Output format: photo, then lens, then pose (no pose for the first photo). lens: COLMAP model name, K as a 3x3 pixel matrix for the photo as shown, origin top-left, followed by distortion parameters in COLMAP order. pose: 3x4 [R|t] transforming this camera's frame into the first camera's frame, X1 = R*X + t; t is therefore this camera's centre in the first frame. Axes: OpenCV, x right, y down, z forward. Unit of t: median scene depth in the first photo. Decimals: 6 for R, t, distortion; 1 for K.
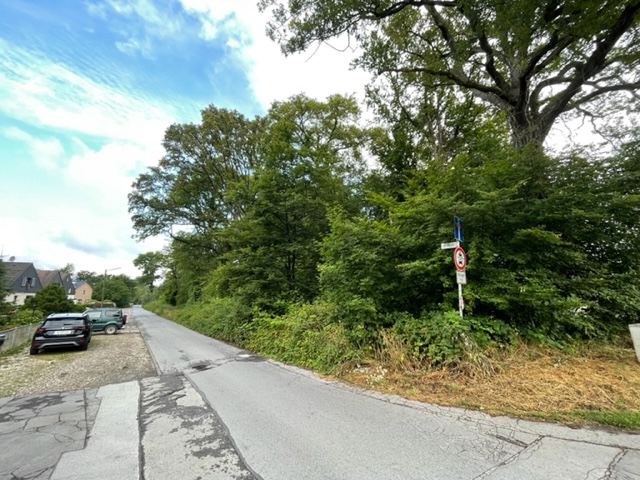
lens RADIAL K [[258.2, 0, 321.9], [0, 258.2, 241.4], [0, 0, 1]] dist [-0.001232, -0.000230]
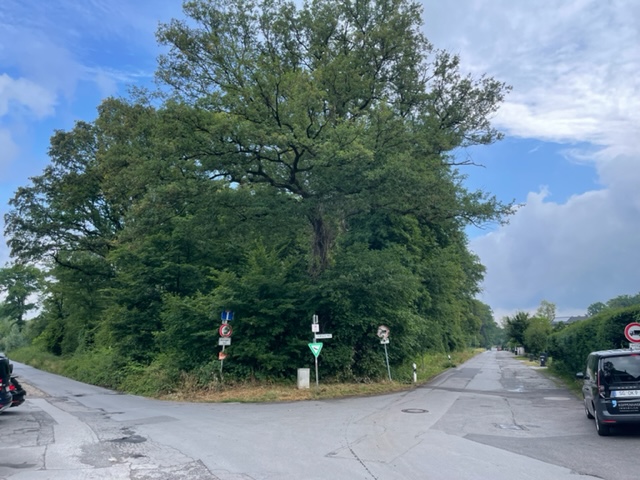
lens RADIAL K [[481.3, 0, 319.1], [0, 481.3, 239.5], [0, 0, 1]] dist [0.016636, -0.000583]
pose [[0.999586, 0.014528, -0.024832, 0.248834], [-0.014561, 0.999893, -0.001180, -0.112124], [0.024812, 0.001542, 0.999691, -0.451477]]
